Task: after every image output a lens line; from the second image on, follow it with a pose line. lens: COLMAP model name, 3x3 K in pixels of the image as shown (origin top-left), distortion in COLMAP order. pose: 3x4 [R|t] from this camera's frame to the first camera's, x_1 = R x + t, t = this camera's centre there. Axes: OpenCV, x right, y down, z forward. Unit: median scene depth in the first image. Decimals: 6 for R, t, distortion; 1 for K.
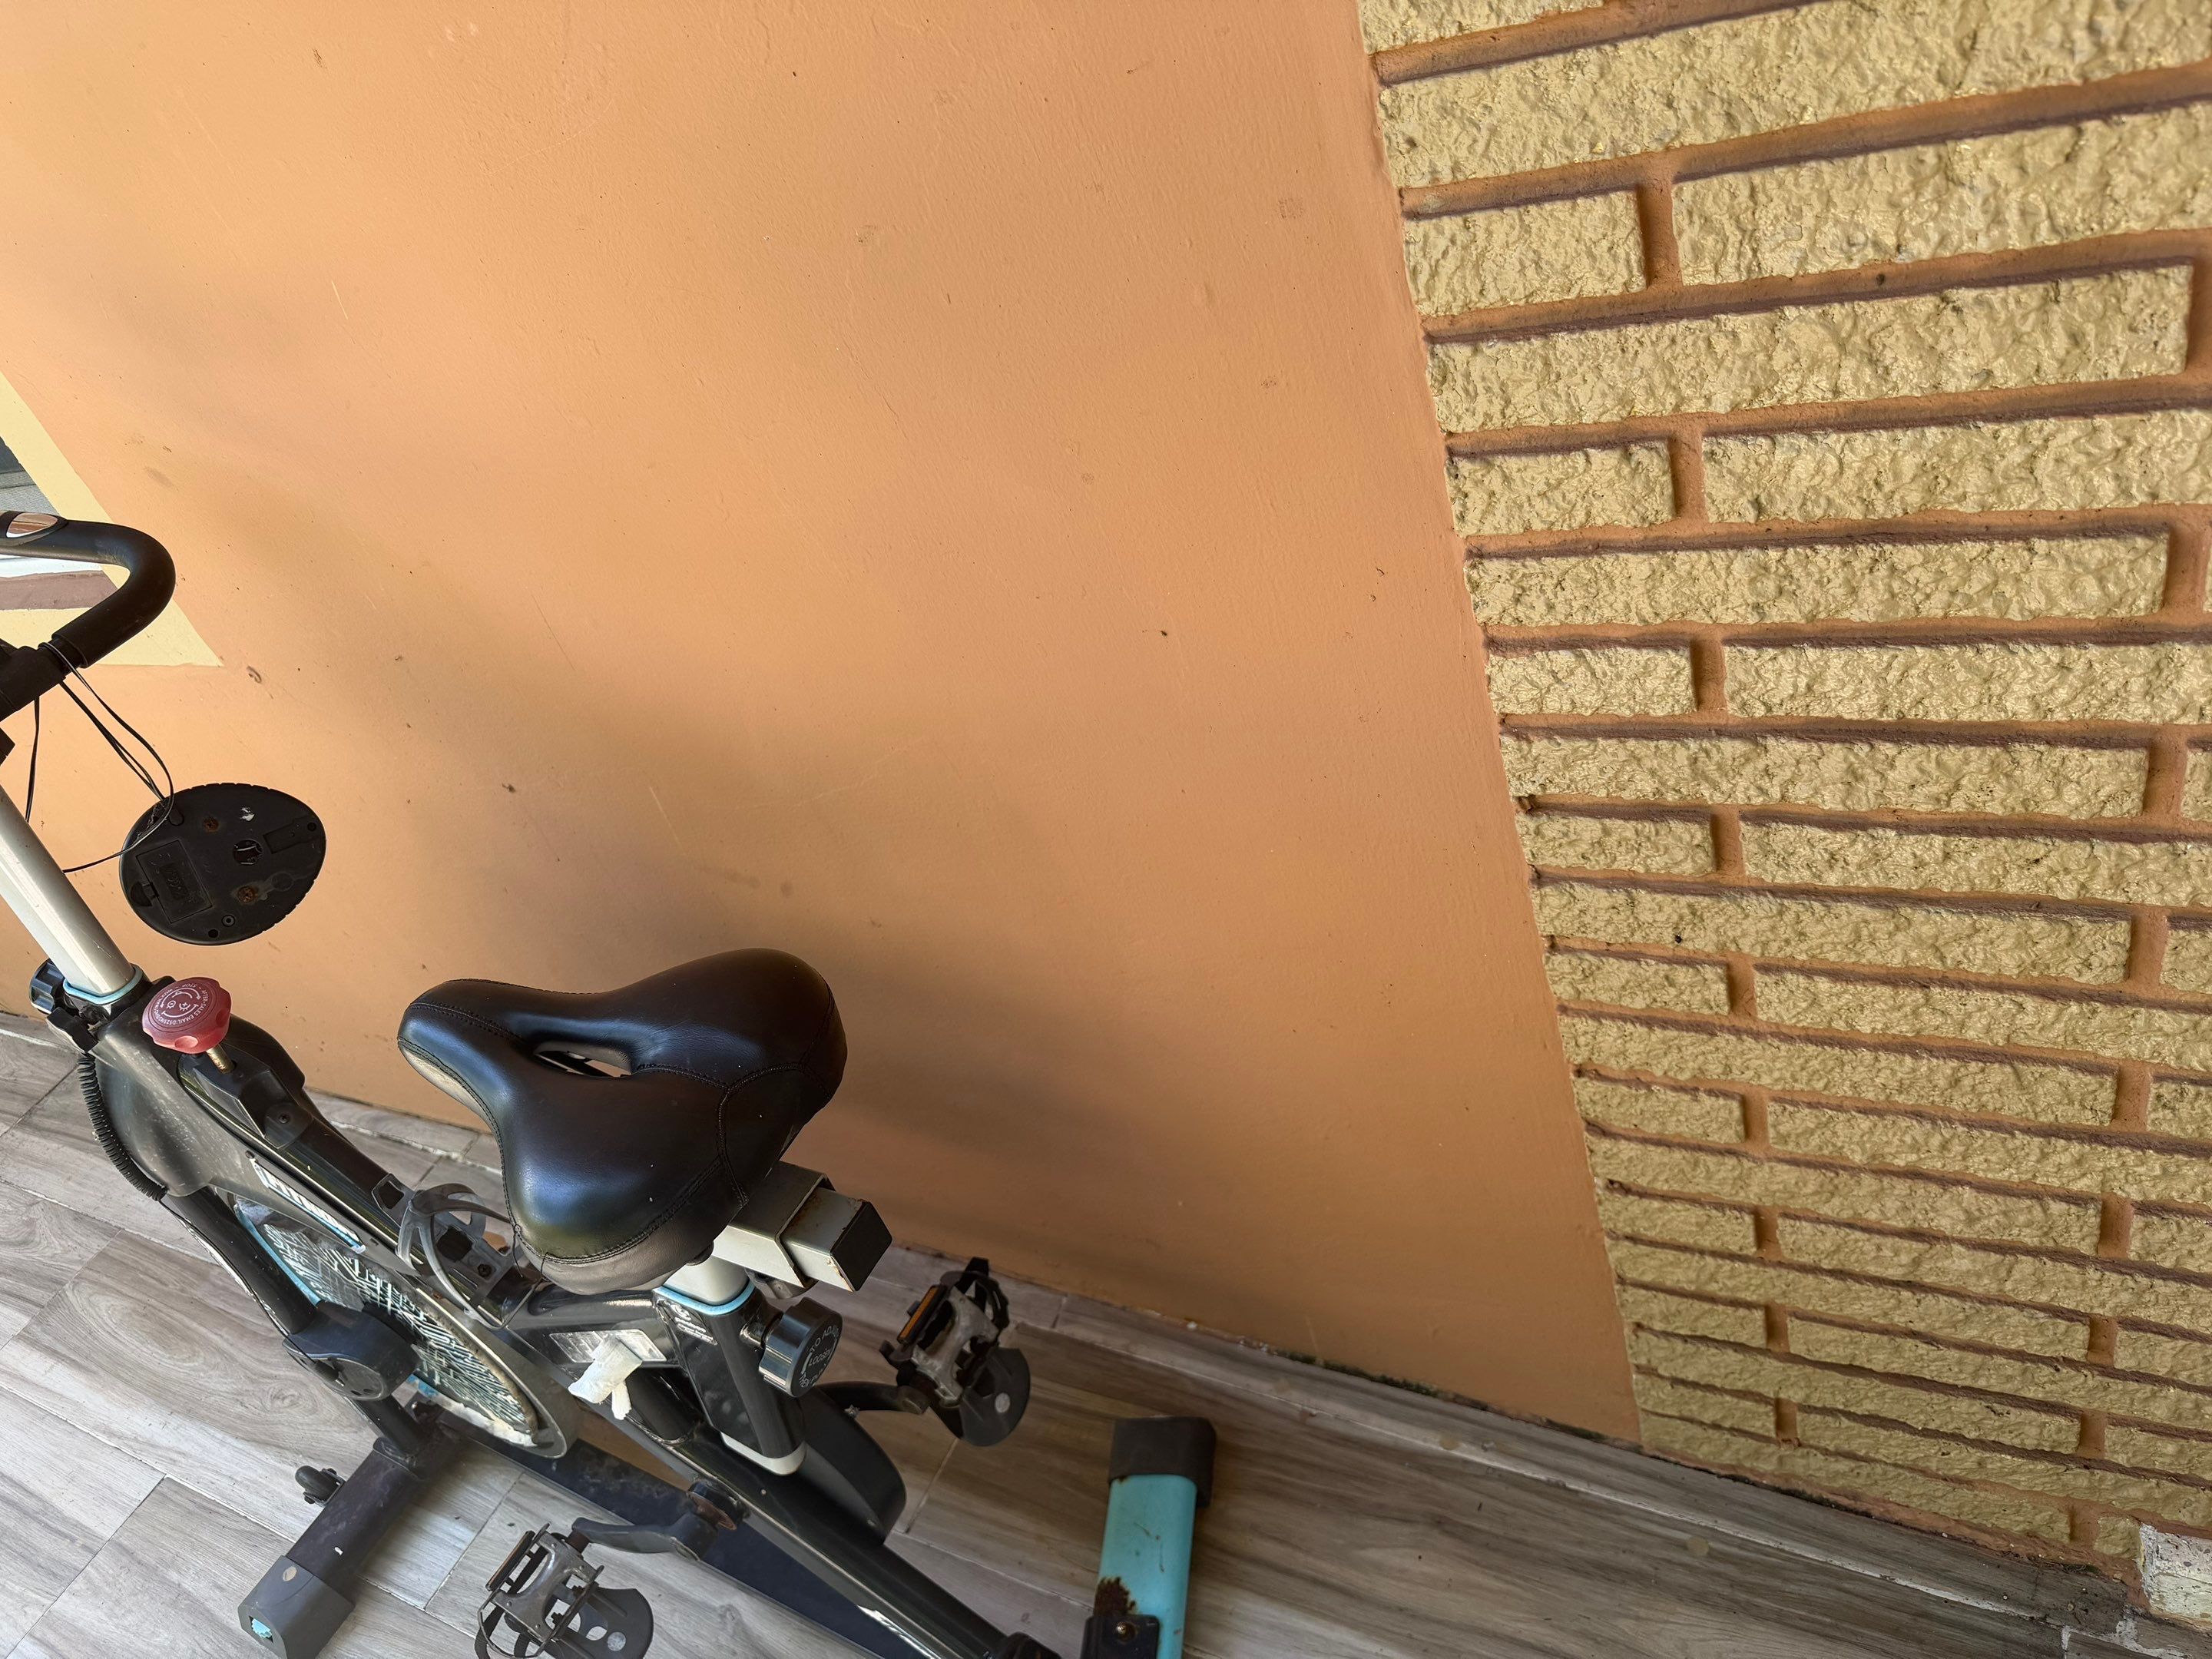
lens RADIAL K [[1579.4, 0, 1114.1], [0, 1579.4, 827.6], [0, 0, 1]] dist [0.006923, -0.019919]
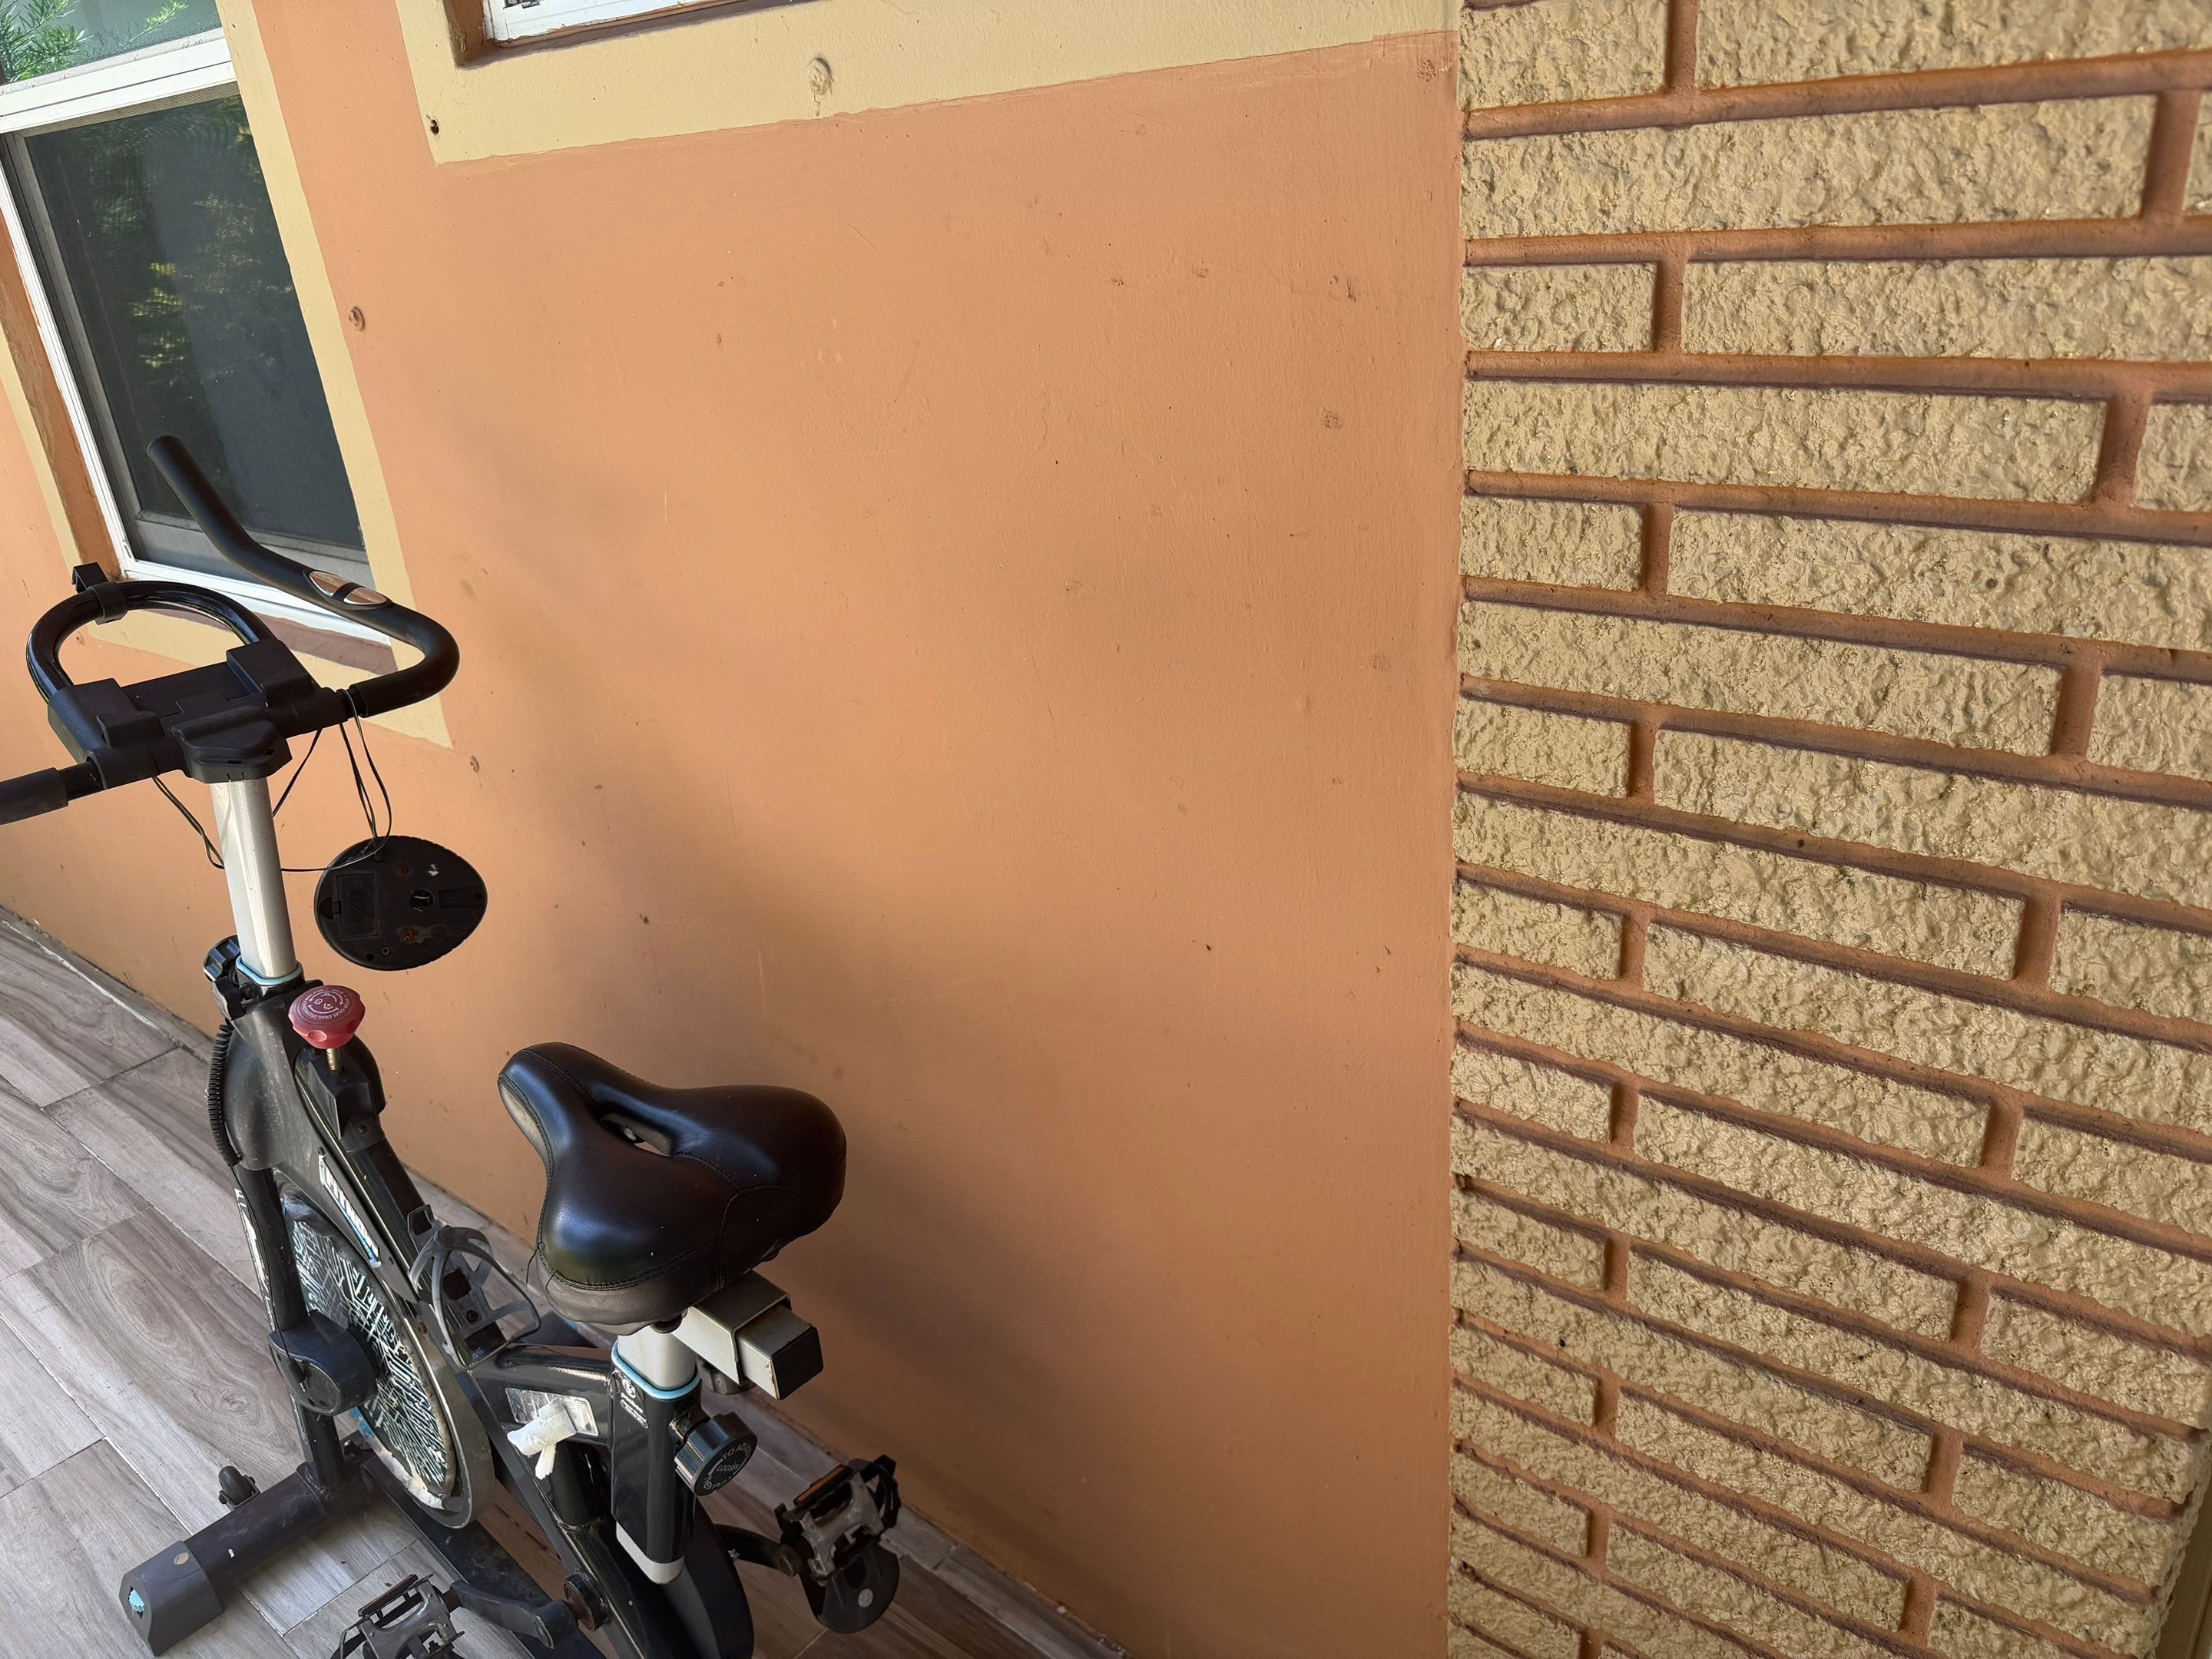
lens RADIAL K [[1579.4, 0, 1119.5], [0, 1579.4, 827.9], [0, 0, 1]] dist [0.006923, -0.019919]
pose [[0.951536, 0.293136, -0.093007, 0.058008], [-0.305944, 0.933025, -0.189376, 0.041889], [0.031265, 0.208653, 0.977490, -0.215395]]
